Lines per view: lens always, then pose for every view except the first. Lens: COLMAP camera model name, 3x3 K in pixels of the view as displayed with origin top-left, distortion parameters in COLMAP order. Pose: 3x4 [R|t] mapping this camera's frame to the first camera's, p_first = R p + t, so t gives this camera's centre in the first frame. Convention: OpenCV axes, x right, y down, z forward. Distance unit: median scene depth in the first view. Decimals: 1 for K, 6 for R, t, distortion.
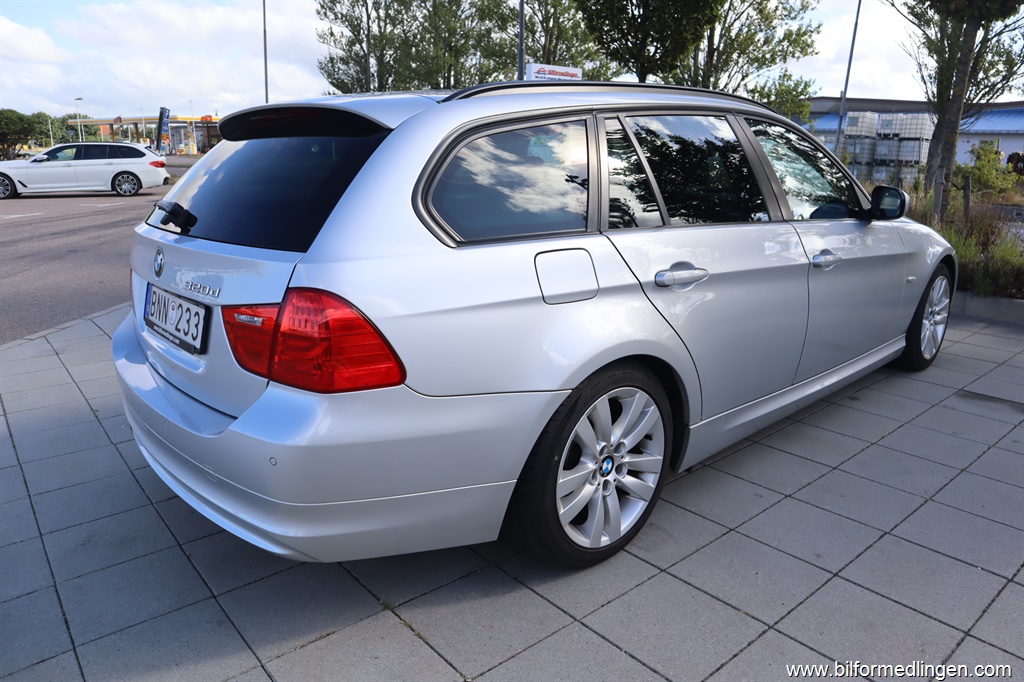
lens RADIAL K [[708.4, 0, 512.0], [0, 708.4, 341.0], [0, 0, 1]] dist [-0.120336, 0.071492]
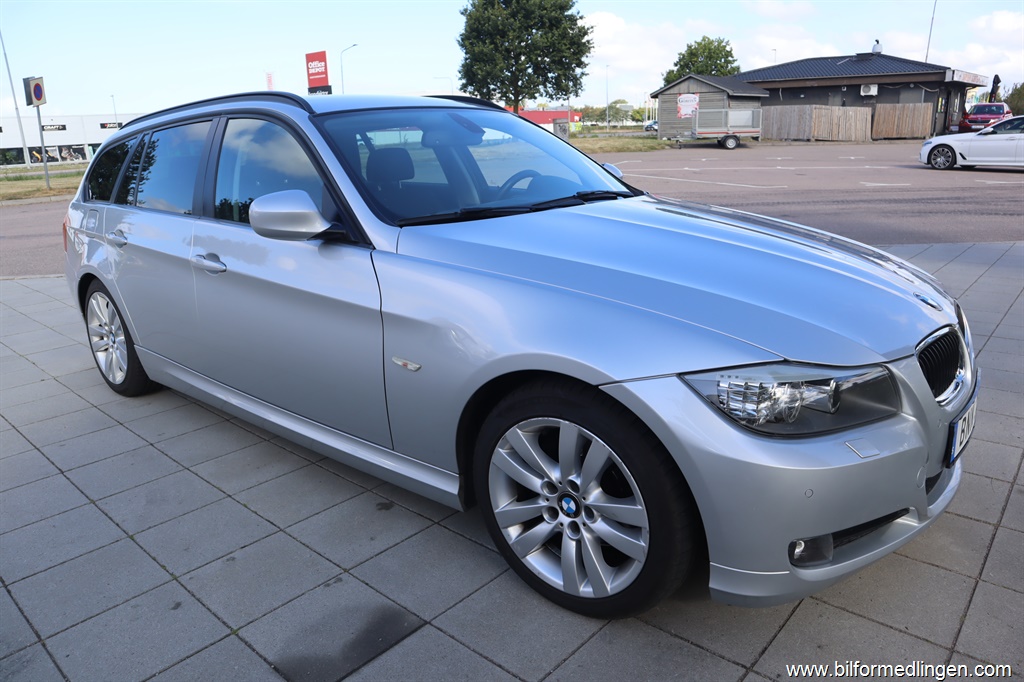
lens RADIAL K [[708.4, 0, 512.0], [0, 708.4, 341.0], [0, 0, 1]] dist [-0.120336, 0.071492]
pose [[0.151143, 0.270821, -0.950690, 0.220873], [-0.229211, 0.945129, 0.232796, -0.050867], [0.961571, 0.182723, 0.204925, 0.186174]]
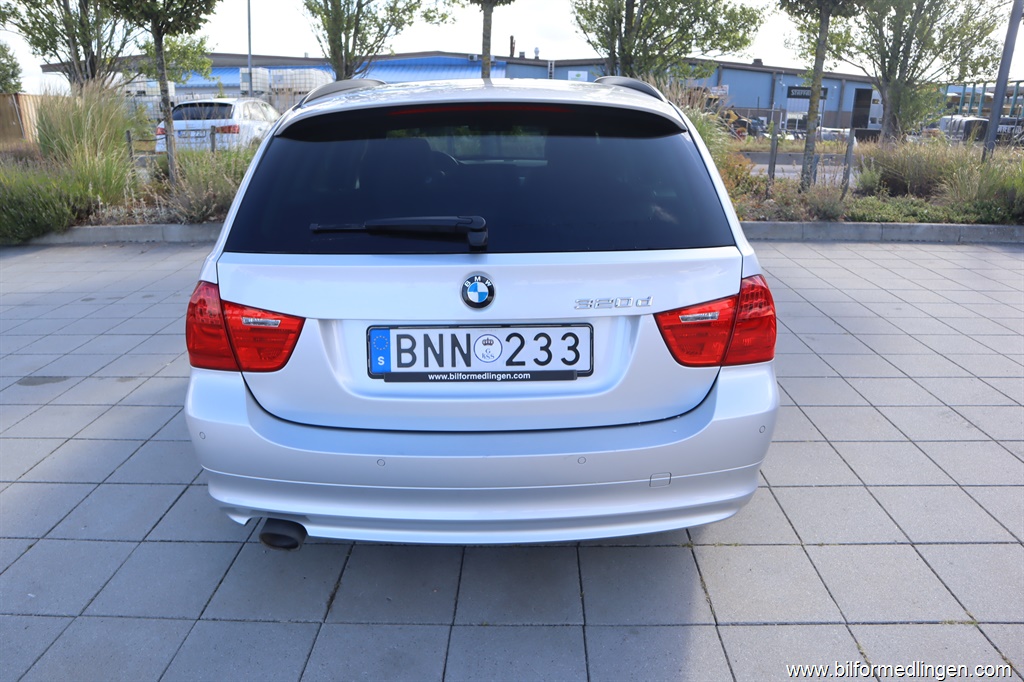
lens RADIAL K [[708.4, 0, 512.0], [0, 708.4, 341.0], [0, 0, 1]] dist [-0.120336, 0.071492]
pose [[0.669166, -0.243930, 0.701937, -0.117937], [0.201388, 0.968769, 0.144672, -0.018512], [-0.715304, 0.044552, 0.697392, 0.041557]]
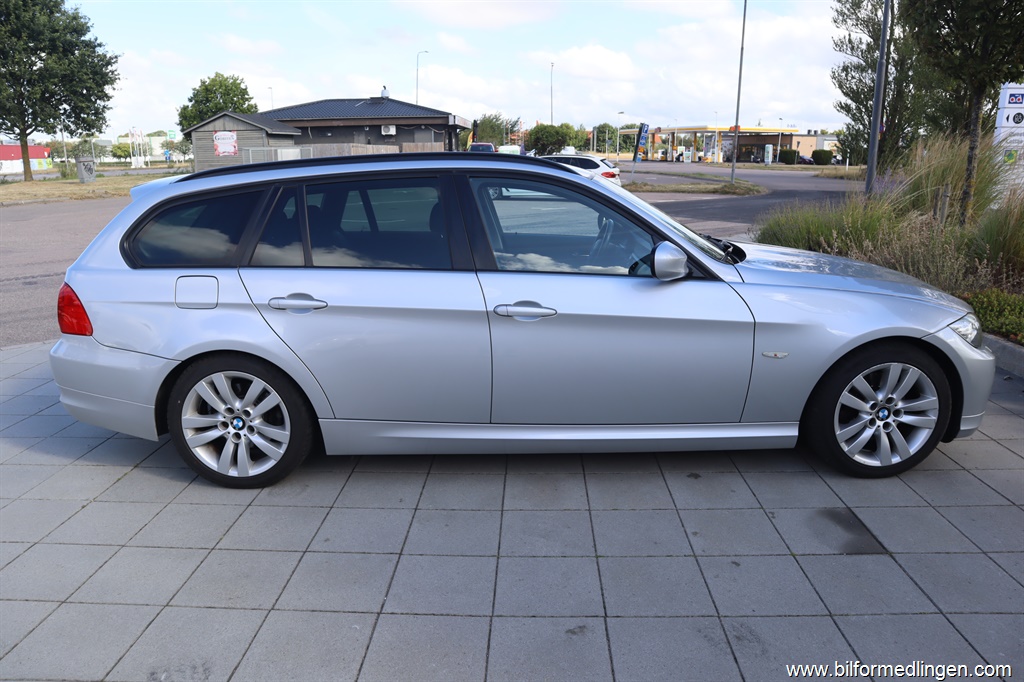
lens RADIAL K [[708.4, 0, 512.0], [0, 708.4, 341.0], [0, 0, 1]] dist [-0.120336, 0.071492]
pose [[0.746057, 0.156986, -0.647112, 0.172513], [-0.164091, 0.985186, 0.049820, -0.018694], [0.645347, 0.069017, 0.760765, 0.028392]]
